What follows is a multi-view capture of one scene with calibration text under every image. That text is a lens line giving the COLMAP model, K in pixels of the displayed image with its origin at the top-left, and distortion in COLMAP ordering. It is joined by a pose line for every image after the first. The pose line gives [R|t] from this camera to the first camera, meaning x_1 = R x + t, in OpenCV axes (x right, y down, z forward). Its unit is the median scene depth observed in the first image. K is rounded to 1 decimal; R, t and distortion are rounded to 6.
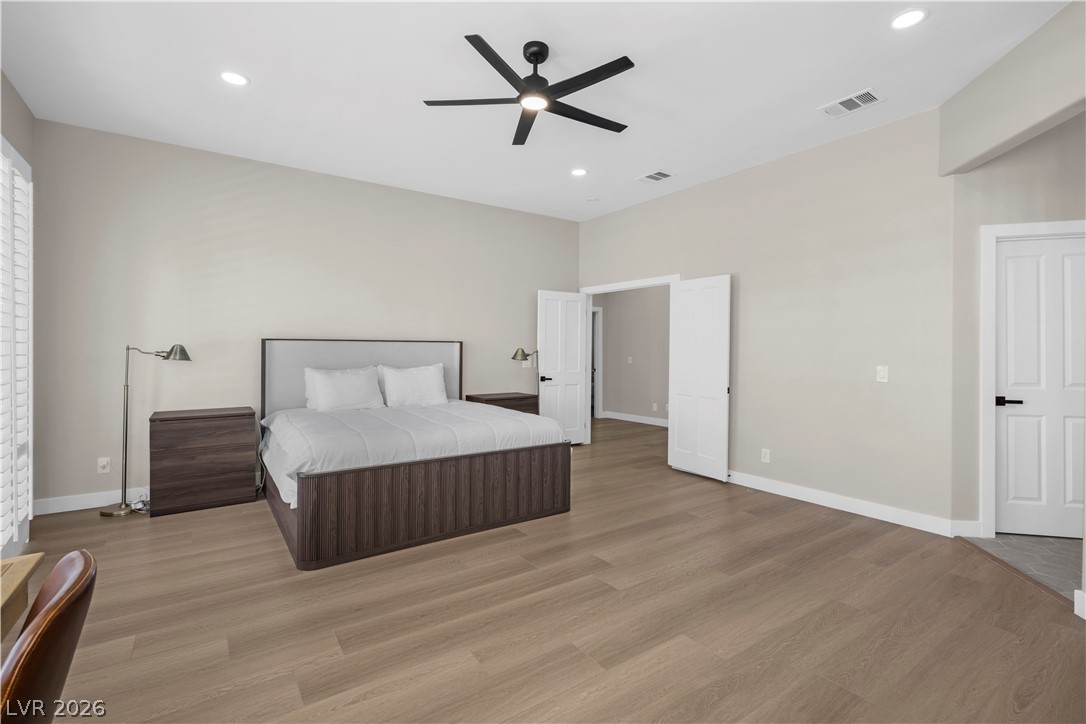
lens RADIAL K [[489.3, 0, 541.2], [0, 489.3, 361.5], [0, 0, 1]] dist [-0.004121, 0.000241]
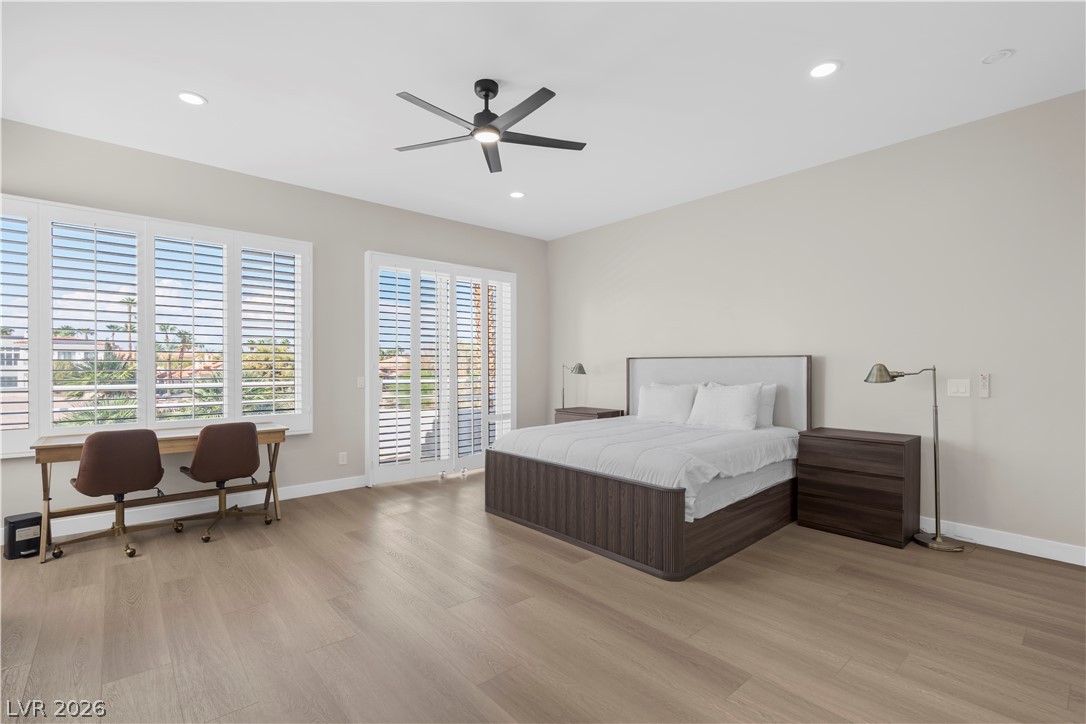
lens RADIAL K [[494.0, 0, 544.5], [0, 494.0, 374.1], [0, 0, 1]] dist [-0.000320, 0.000176]
pose [[0.130612, 0.017793, -0.991274, 0.813710], [-0.022863, 0.999627, 0.014930, -0.021193], [0.991170, 0.020713, 0.130970, 0.731915]]
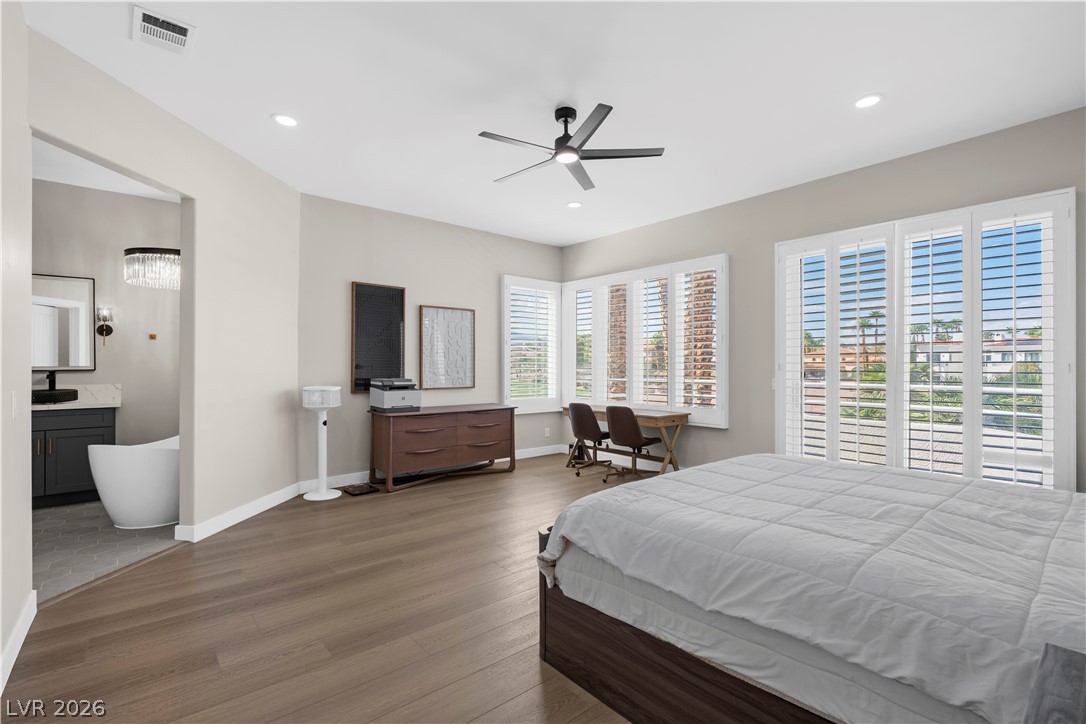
lens RADIAL K [[495.4, 0, 528.3], [0, 495.4, 363.7], [0, 0, 1]] dist [0.001175, 0.000425]
pose [[-0.996685, -0.001535, -0.081342, 0.128794], [-0.002961, 0.999844, 0.017413, -0.039587], [0.081302, 0.017596, -0.996534, 1.631257]]
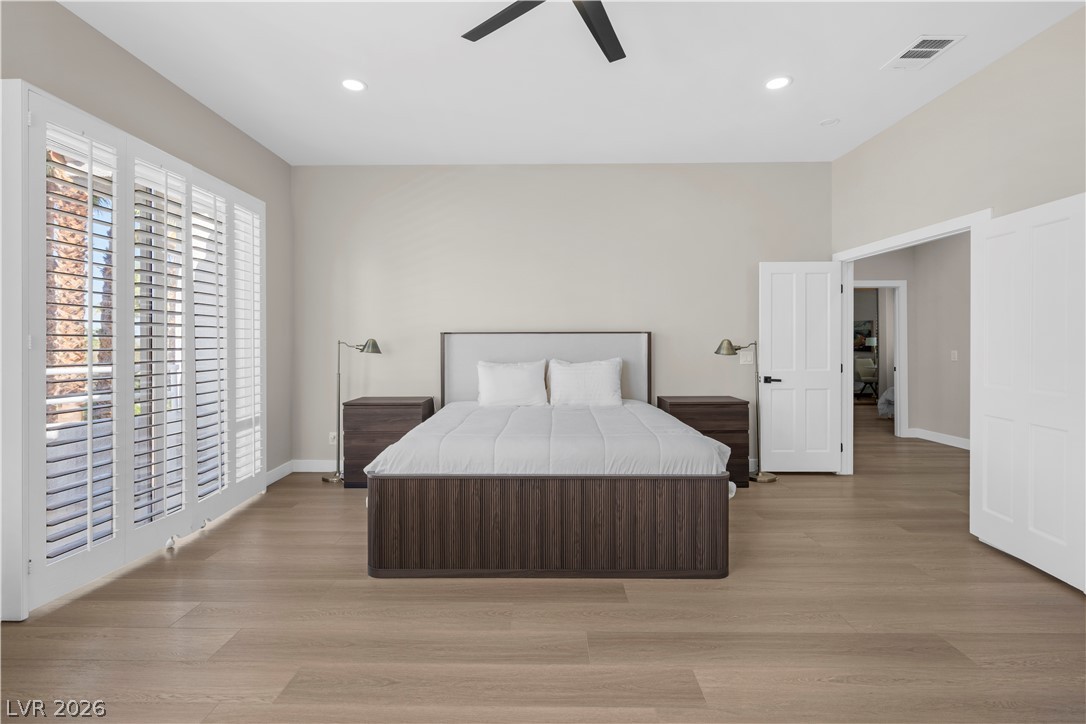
lens RADIAL K [[492.1, 0, 540.1], [0, 492.1, 347.3], [0, 0, 1]] dist [-0.002044, 0.000182]
pose [[0.818565, -0.001072, -0.574413, 0.250766], [-0.007241, 0.999900, -0.012185, -0.004260], [0.574368, 0.014134, 0.818475, 0.303143]]
